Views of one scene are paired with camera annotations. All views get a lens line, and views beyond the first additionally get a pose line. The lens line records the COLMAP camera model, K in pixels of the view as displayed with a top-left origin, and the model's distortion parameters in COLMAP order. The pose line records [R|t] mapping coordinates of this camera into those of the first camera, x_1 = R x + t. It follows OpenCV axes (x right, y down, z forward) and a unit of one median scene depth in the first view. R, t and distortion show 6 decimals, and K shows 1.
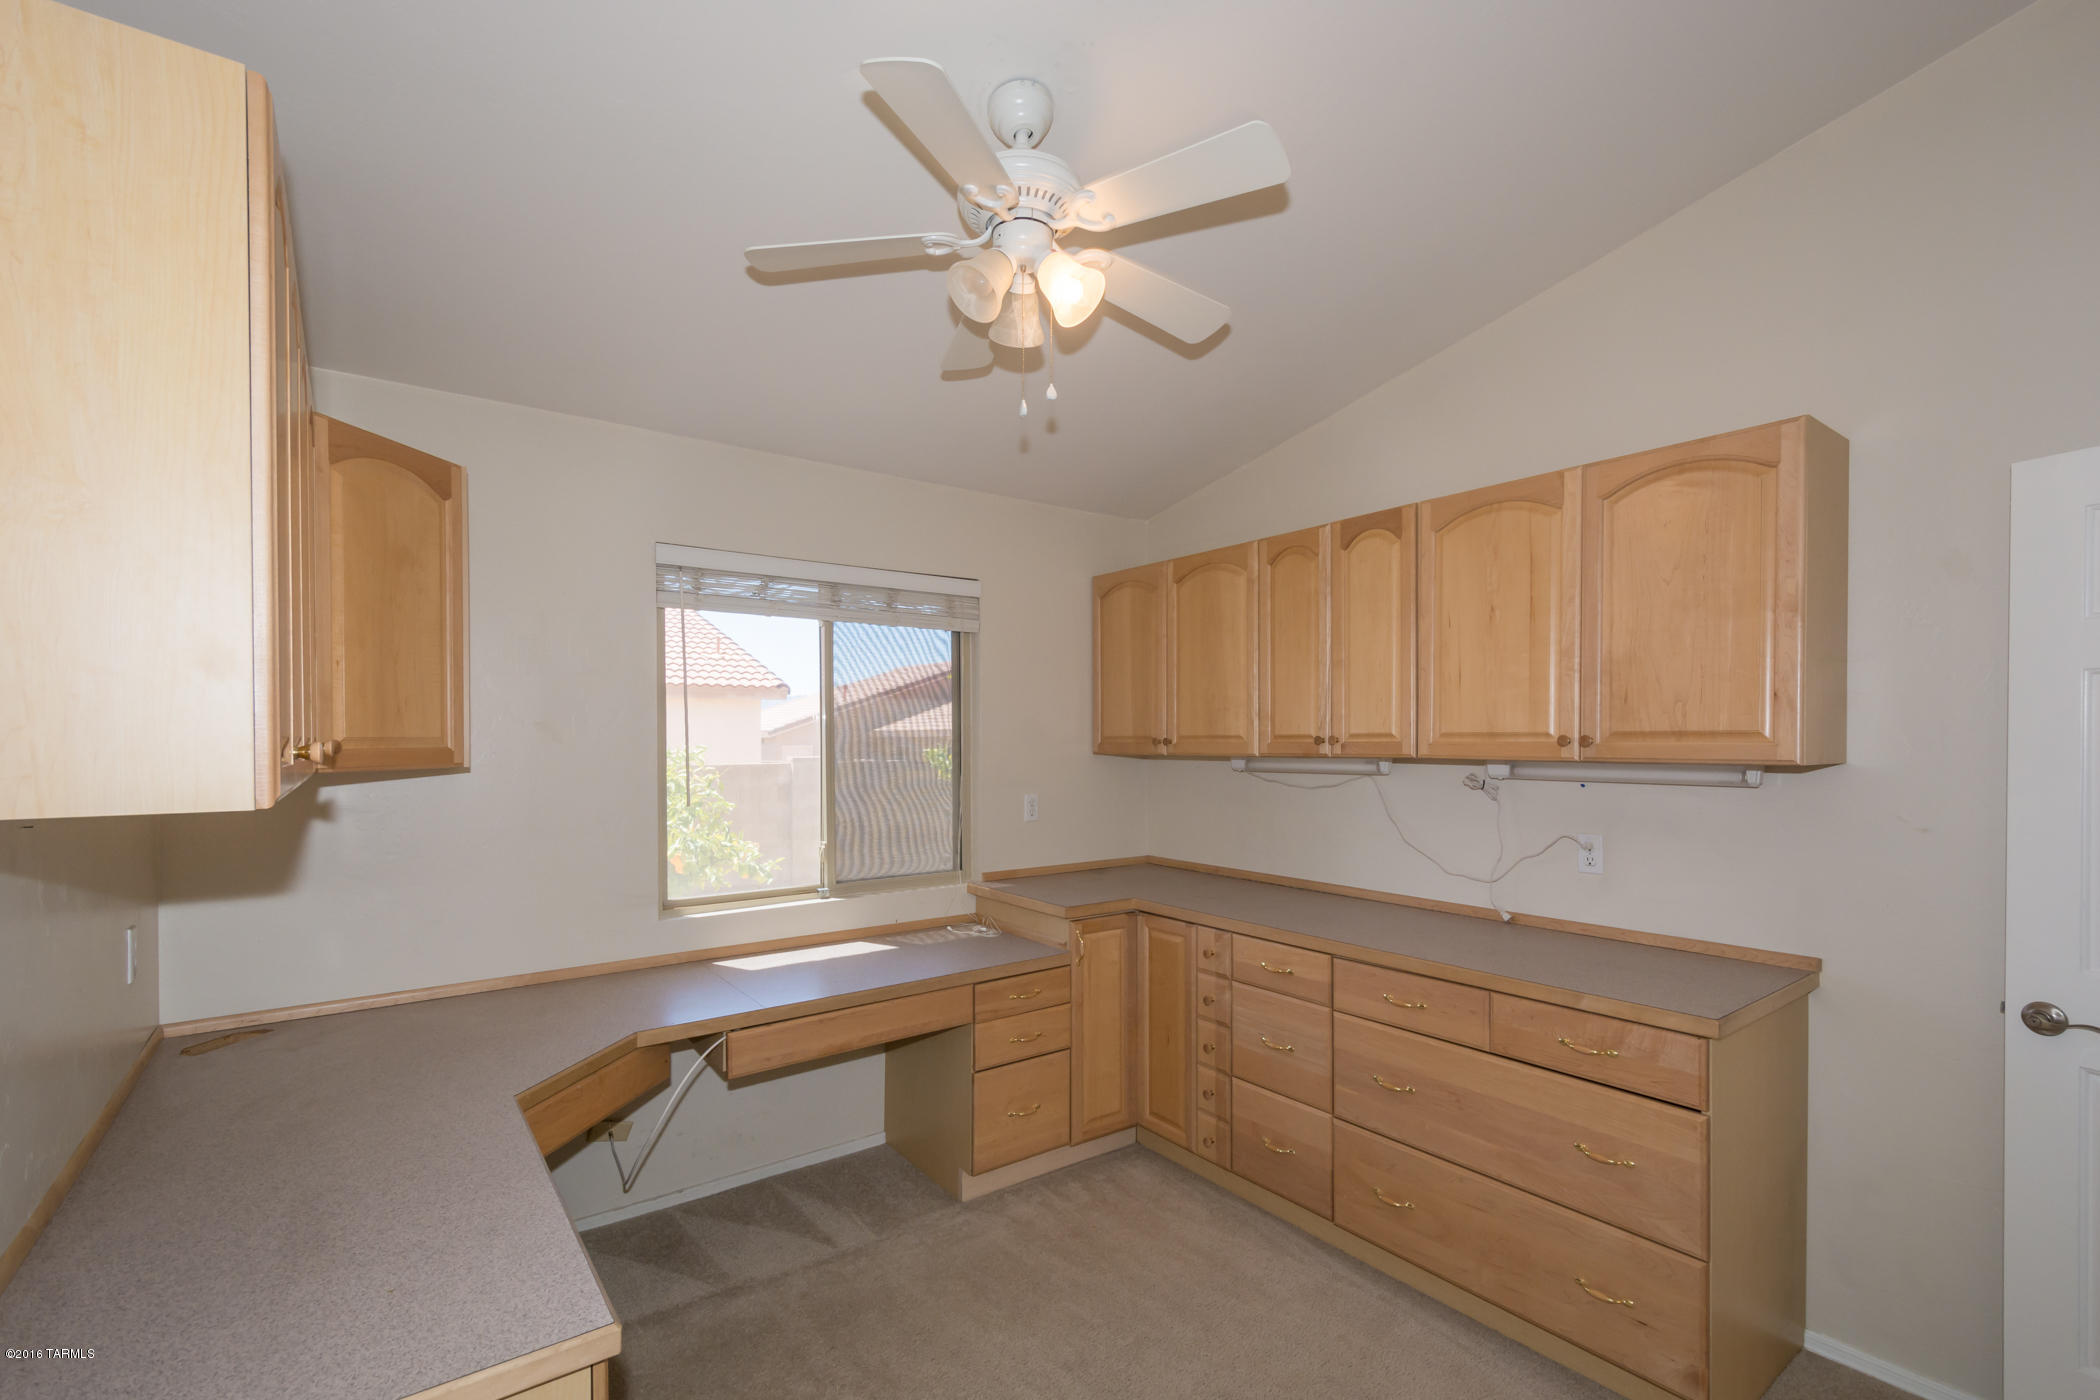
lens RADIAL K [[925.6, 0, 1053.0], [0, 925.6, 746.7], [0, 0, 1]] dist [0.017150, 0.000015]
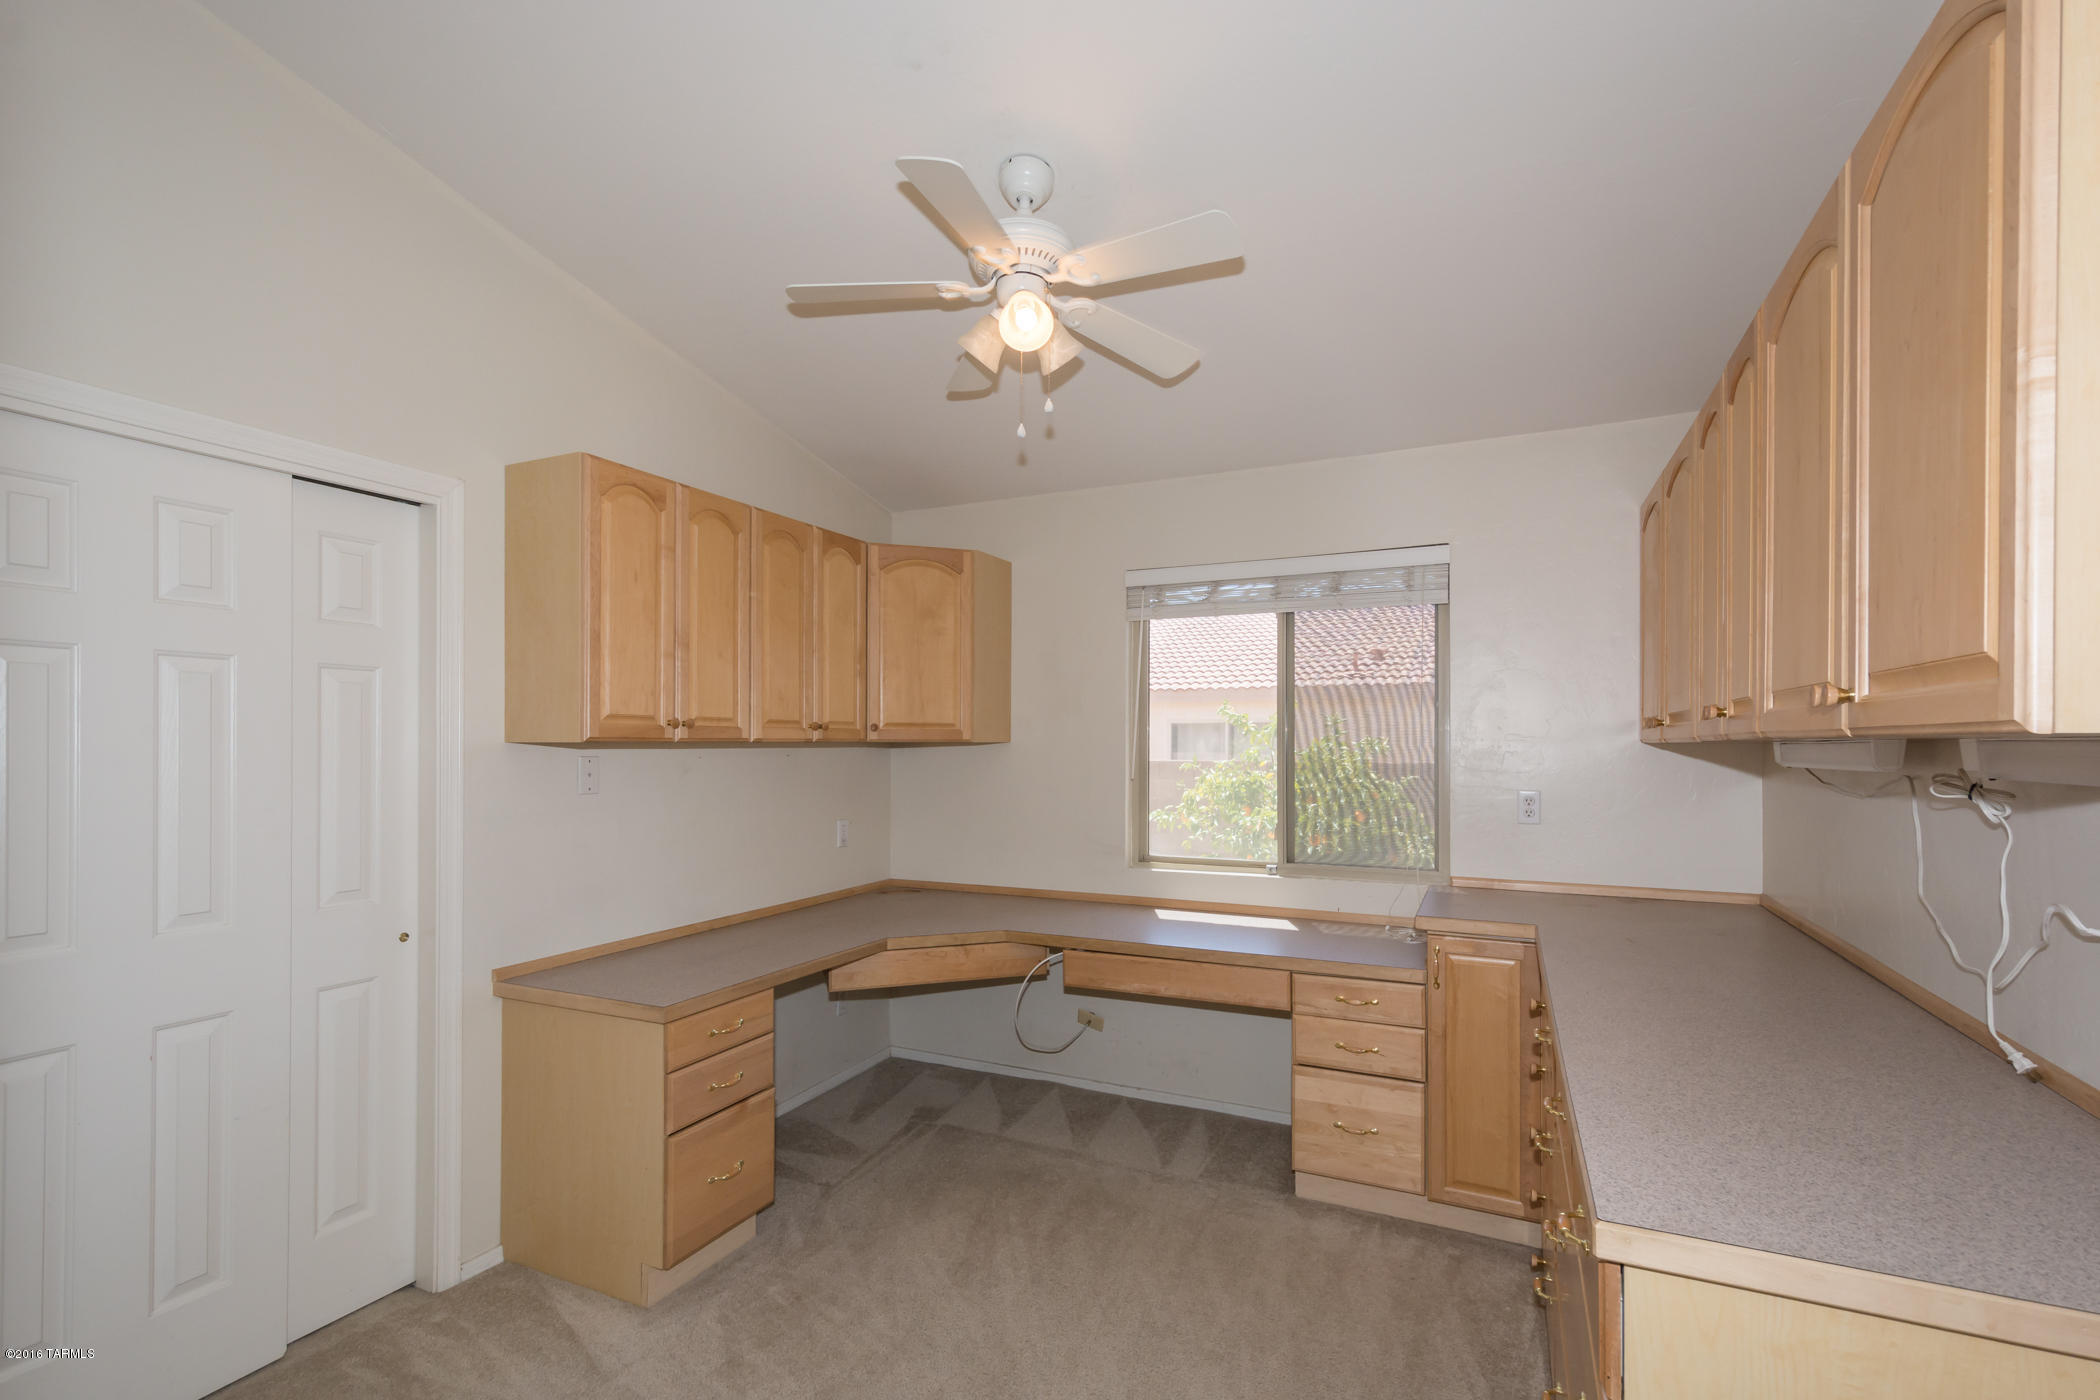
lens RADIAL K [[931.8, 0, 1050.8], [0, 931.8, 736.1], [0, 0, 1]] dist [0.000345, -0.000050]
pose [[0.466443, -0.004668, -0.884539, 0.652006], [-0.011421, 0.999871, -0.011300, 0.022332], [0.884478, 0.015373, 0.466329, 0.312116]]
